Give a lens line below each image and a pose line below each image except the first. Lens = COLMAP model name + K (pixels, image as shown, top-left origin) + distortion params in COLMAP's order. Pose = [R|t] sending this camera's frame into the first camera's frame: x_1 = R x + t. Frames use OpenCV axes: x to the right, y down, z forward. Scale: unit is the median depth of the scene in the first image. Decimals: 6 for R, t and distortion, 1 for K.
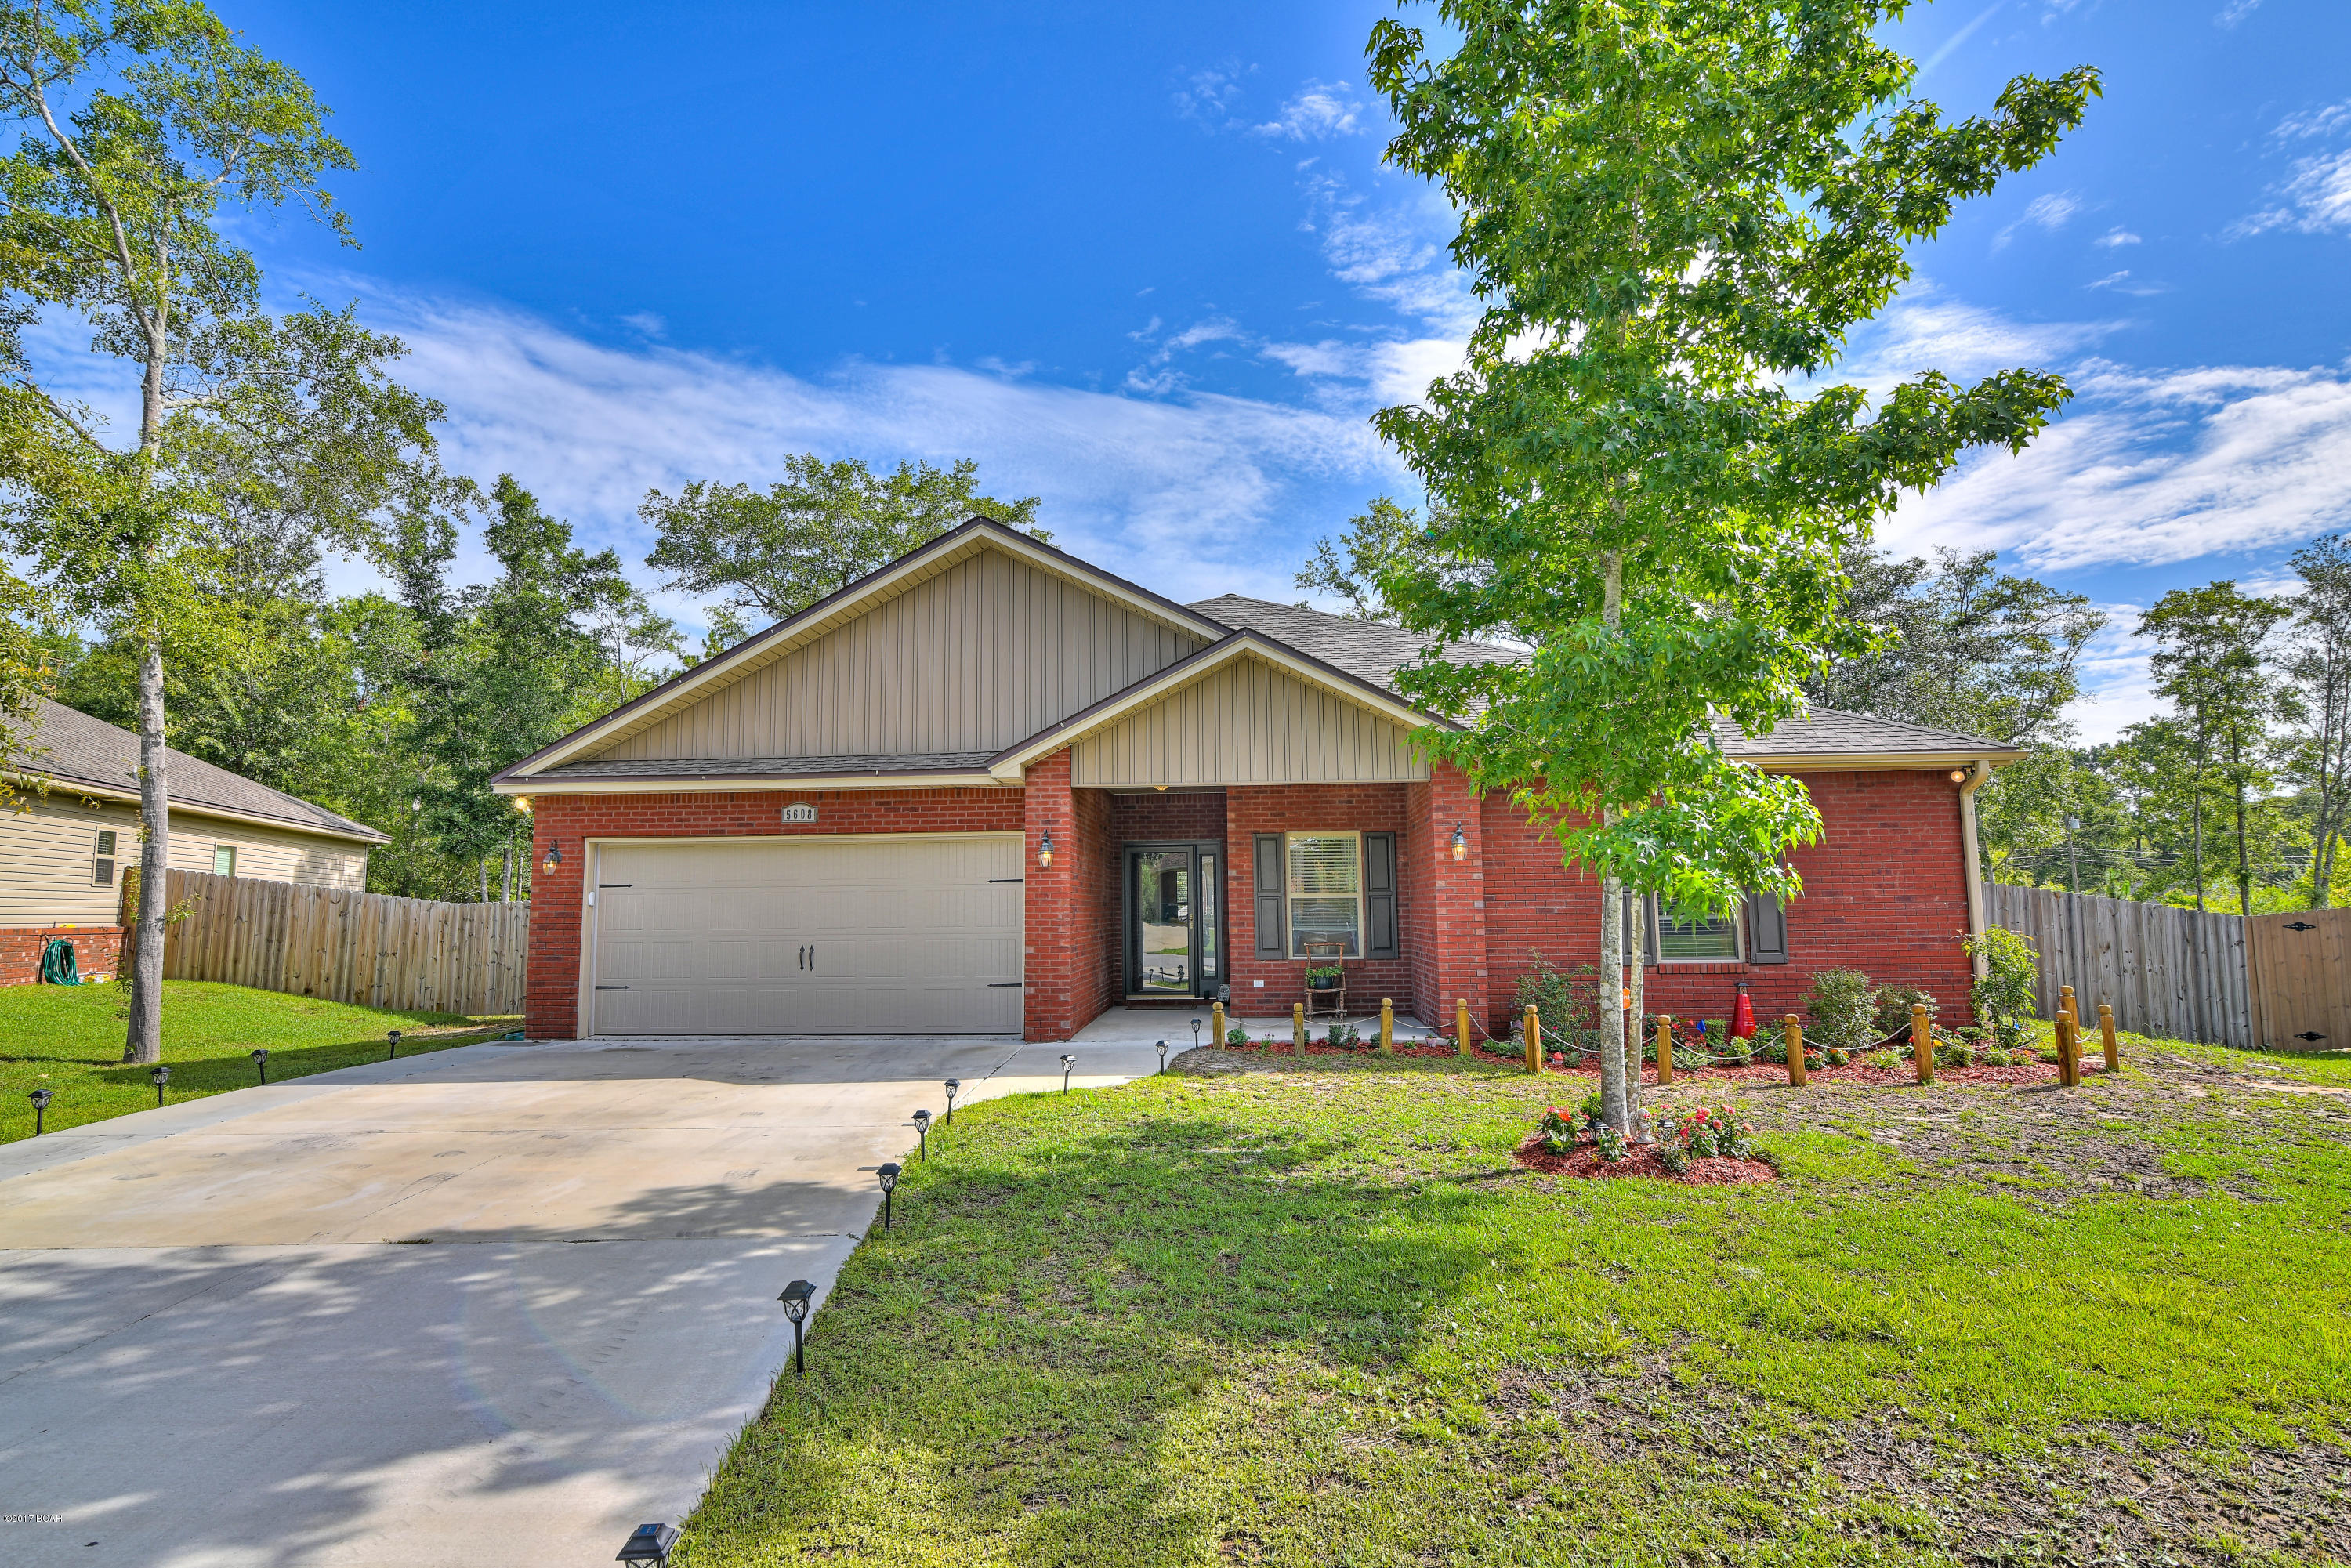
lens RADIAL K [[1187.3, 0, 1171.7], [0, 1187.3, 782.5], [0, 0, 1]] dist [-0.013684, 0.000807]
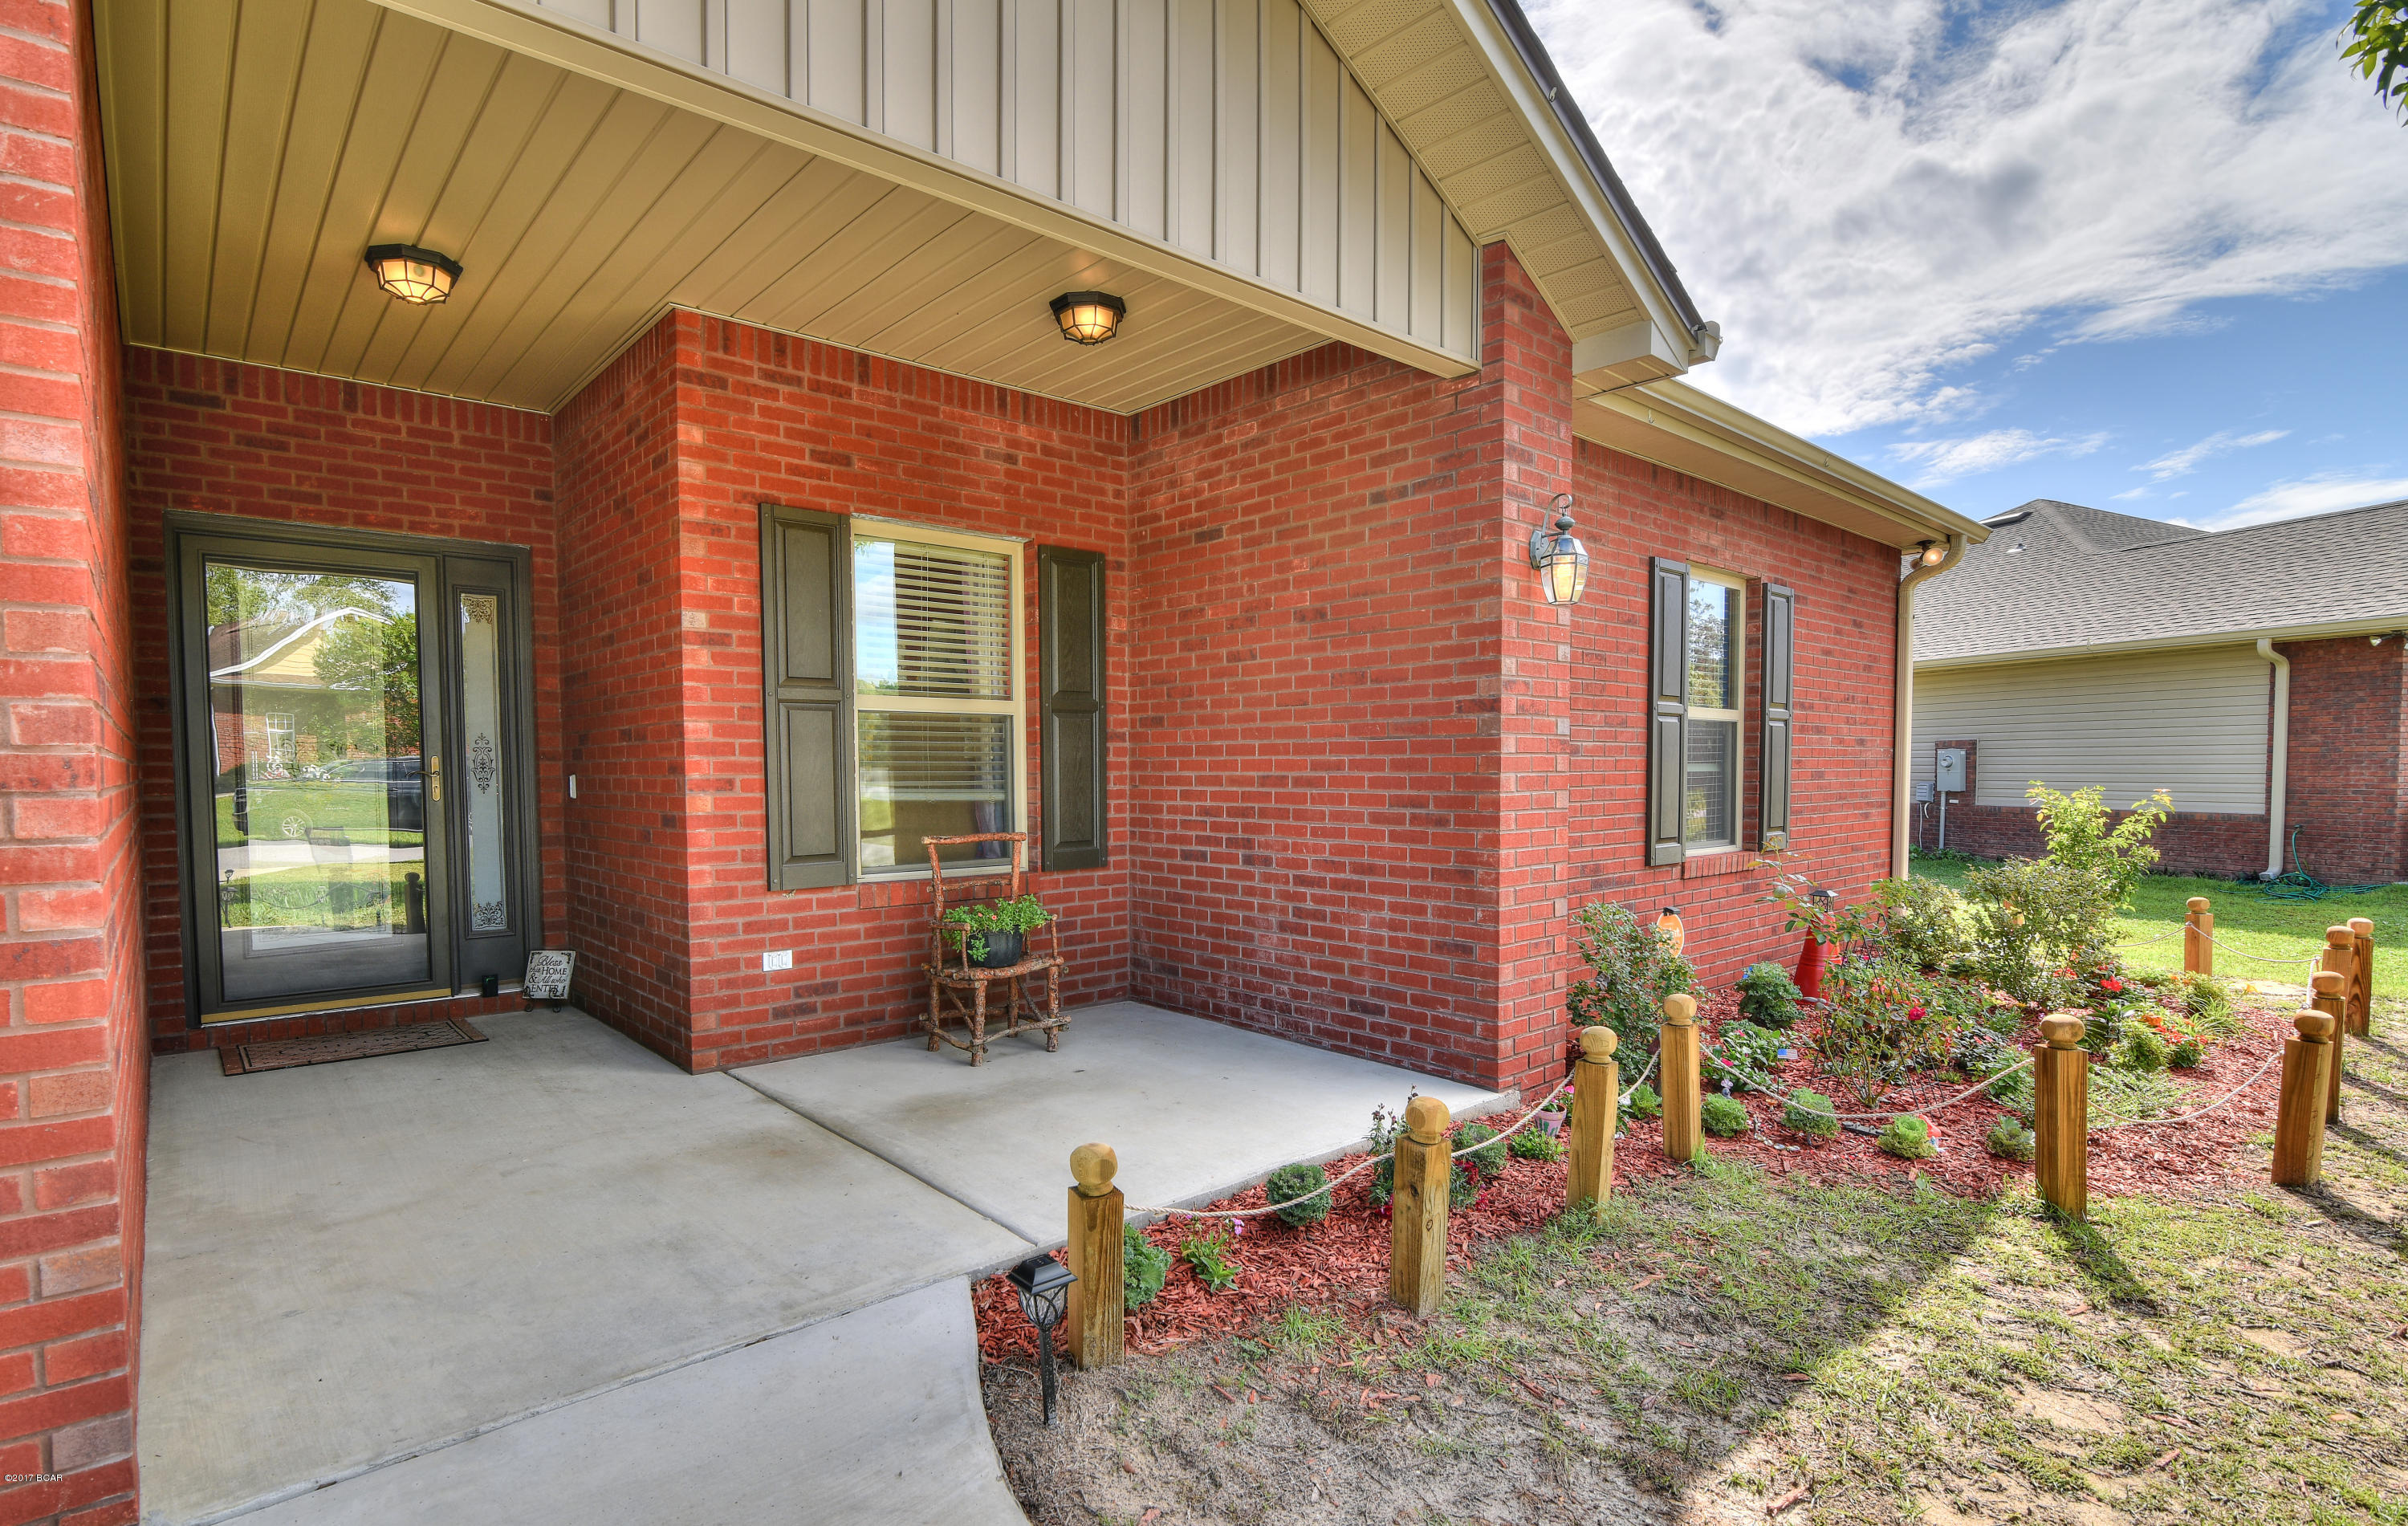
lens RADIAL K [[1172.8, 0, 1152.0], [0, 1172.8, 810.8], [0, 0, 1]] dist [-0.001189, -0.000074]
pose [[0.708645, -0.018368, 0.705326, -0.090468], [-0.078792, 0.991348, 0.104980, 0.092535], [-0.701152, -0.129967, 0.701067, 0.763979]]
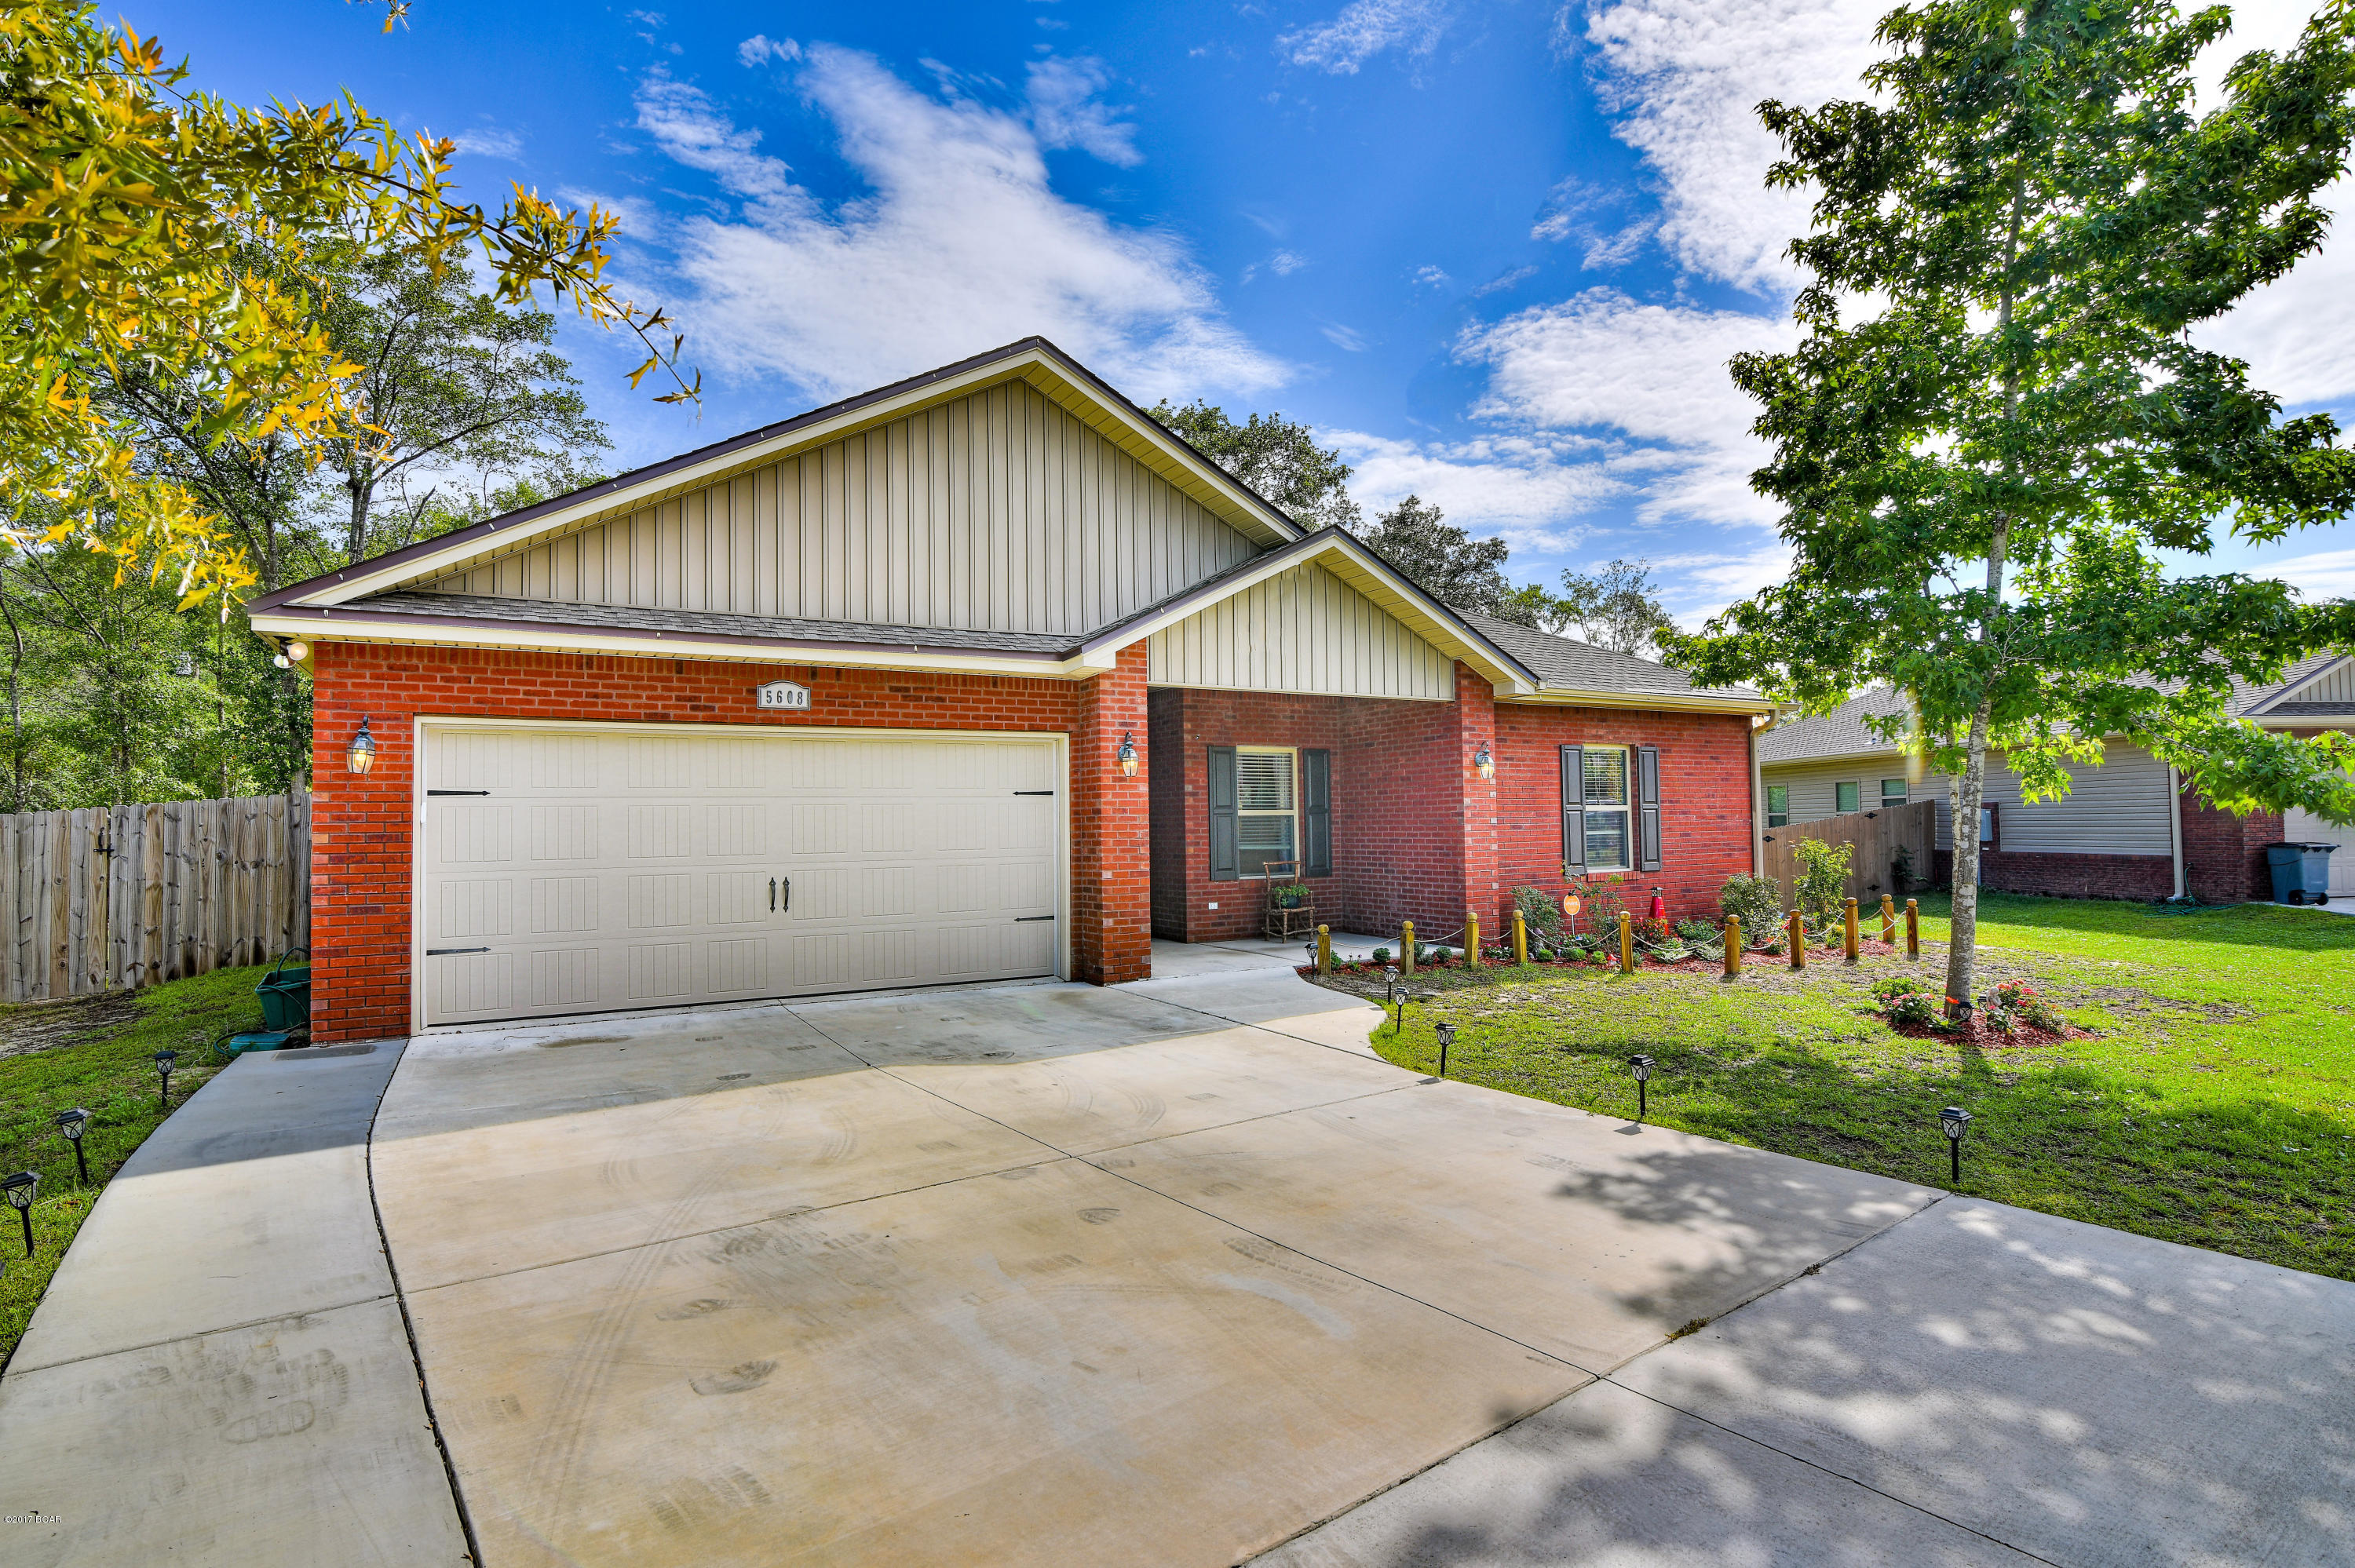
lens RADIAL K [[1189.2, 0, 1174.4], [0, 1189.2, 767.0], [0, 0, 1]] dist [-0.013684, 0.000807]
pose [[0.827336, 0.026255, 0.561094, -0.526950], [-0.054886, 0.997906, 0.034236, 0.031641], [-0.559020, -0.059121, 0.827044, 0.266158]]
